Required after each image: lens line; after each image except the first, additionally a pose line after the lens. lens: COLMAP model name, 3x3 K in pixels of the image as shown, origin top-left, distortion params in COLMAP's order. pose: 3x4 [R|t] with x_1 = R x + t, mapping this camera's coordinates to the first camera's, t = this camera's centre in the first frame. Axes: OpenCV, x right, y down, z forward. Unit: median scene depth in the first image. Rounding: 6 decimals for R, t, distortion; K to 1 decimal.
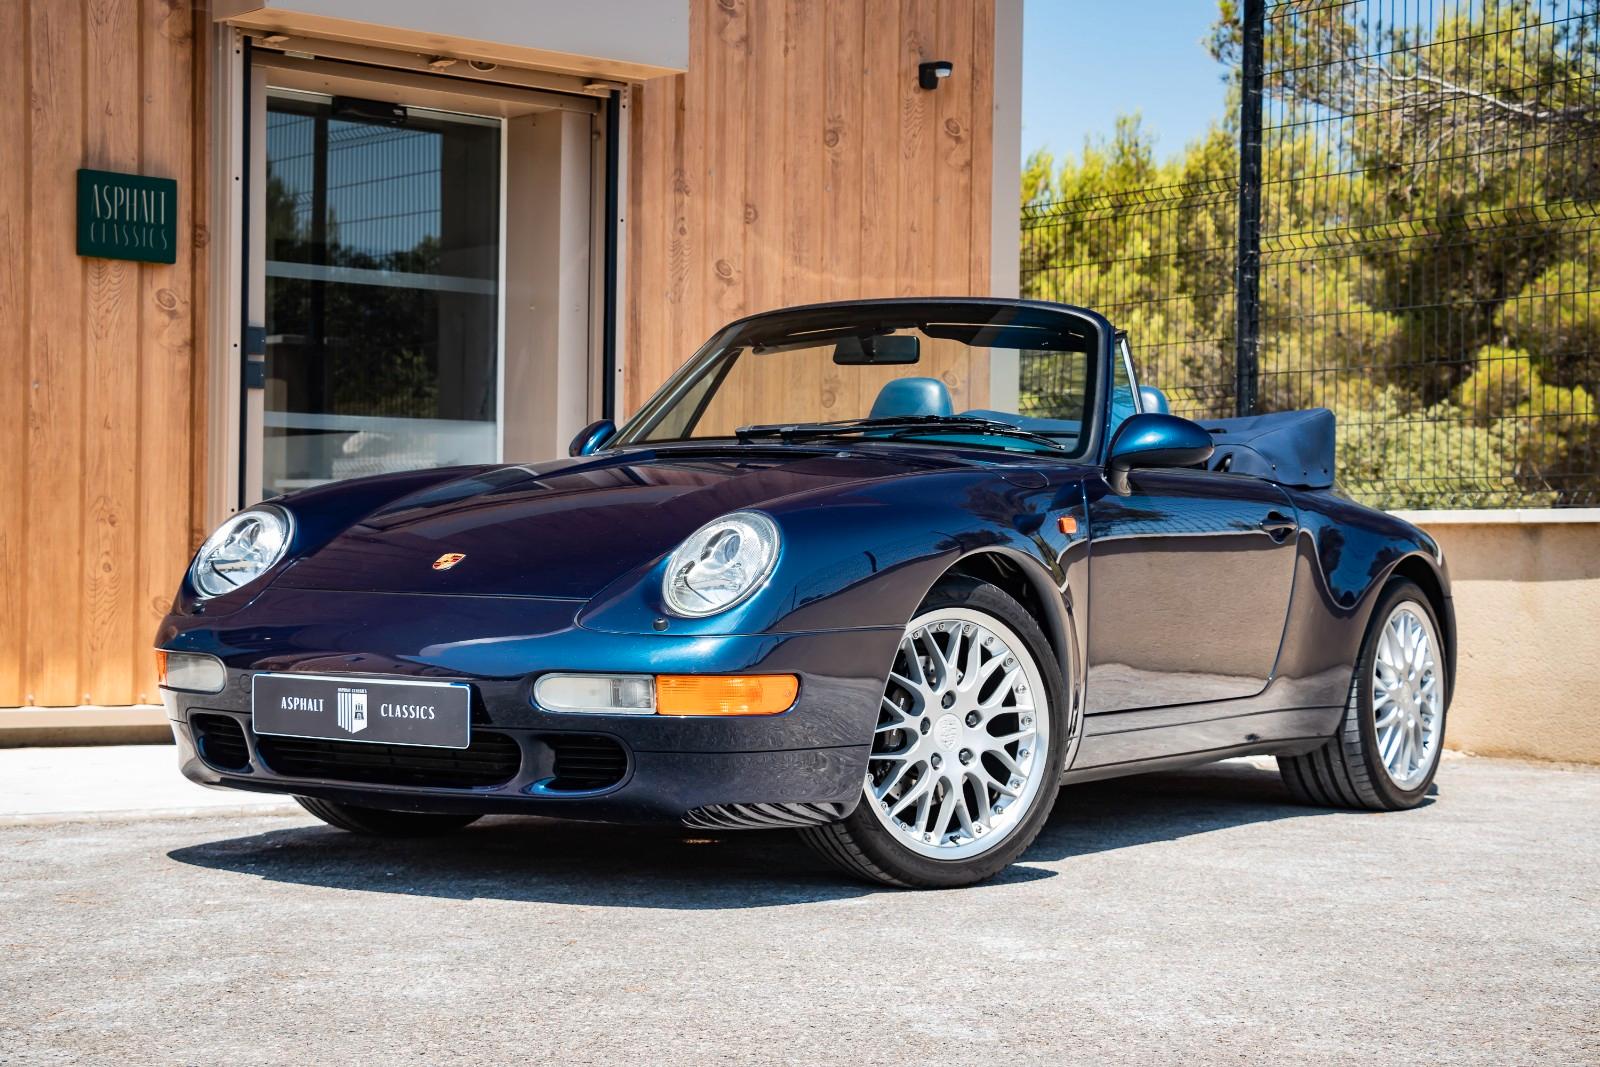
lens RADIAL K [[2882.5, 0, 763.3], [0, 2882.5, 535.2], [0, 0, 1]] dist [0.064659, 0.452954]
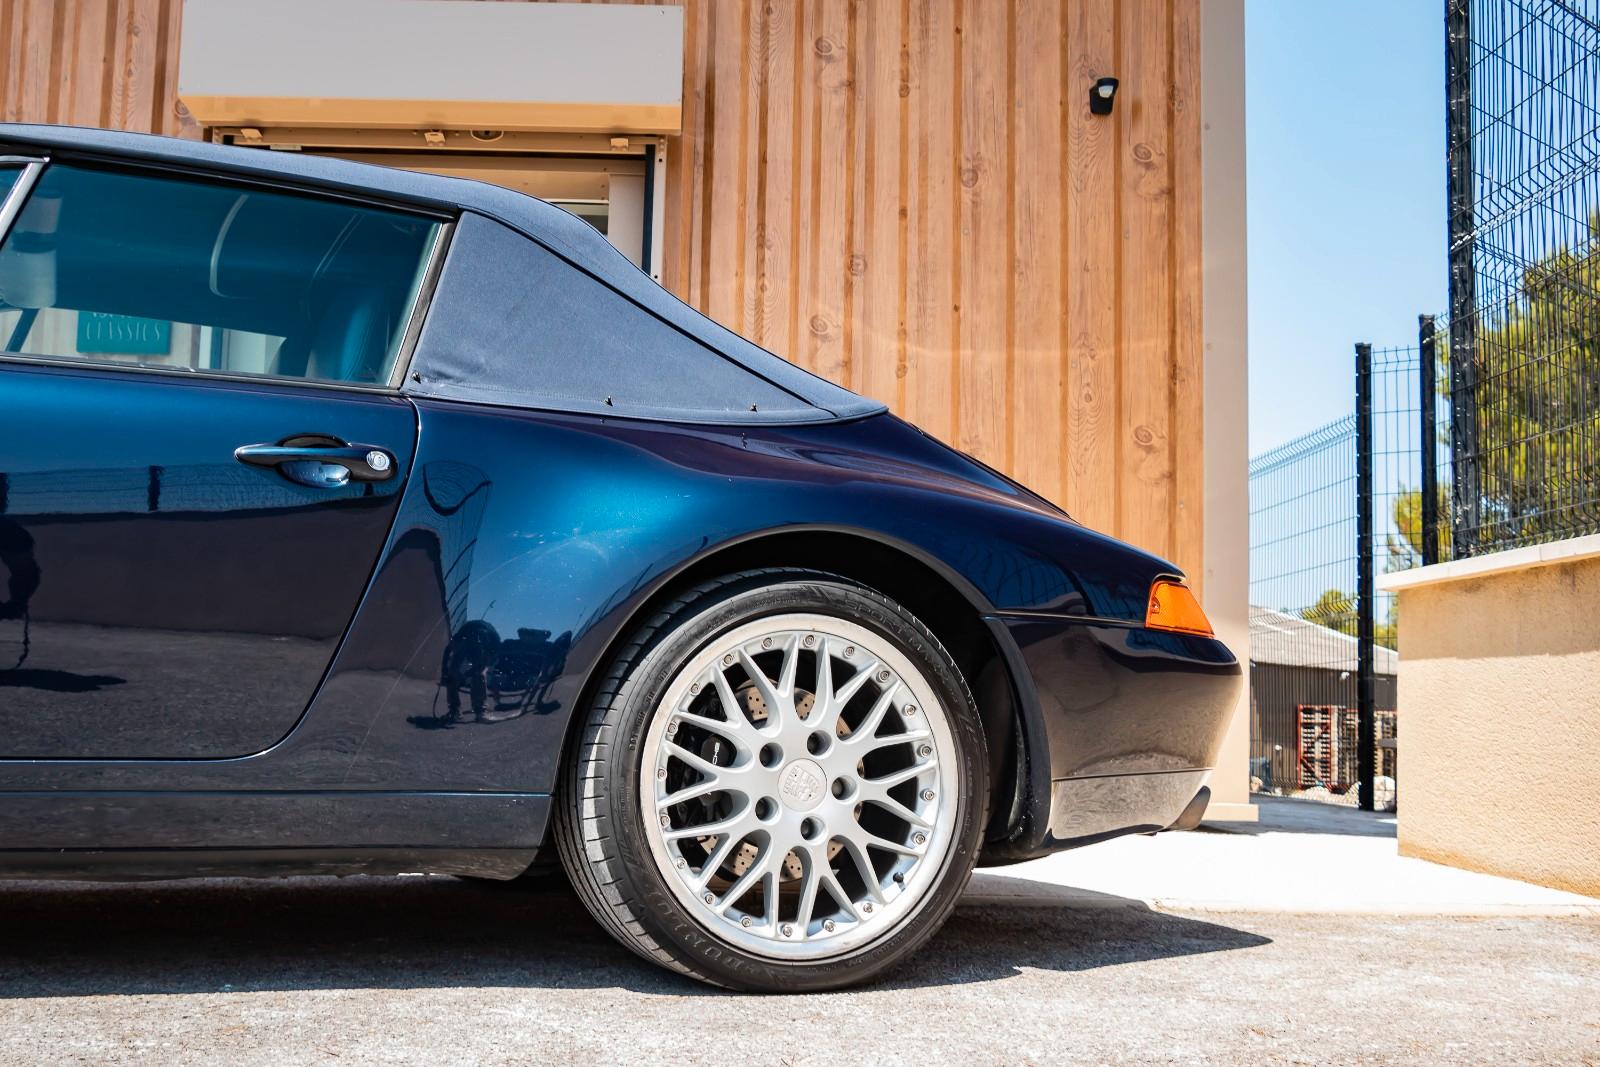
lens RADIAL K [[1830.5, 0, 644.8], [0, 1830.5, 540.1], [0, 0, 1]] dist [-0.132764, 0.227186]
pose [[0.787808, -0.050613, -0.613837, 0.307037], [-0.006260, 0.995908, -0.090151, 0.030140], [0.615889, 0.074864, 0.784268, 0.530634]]
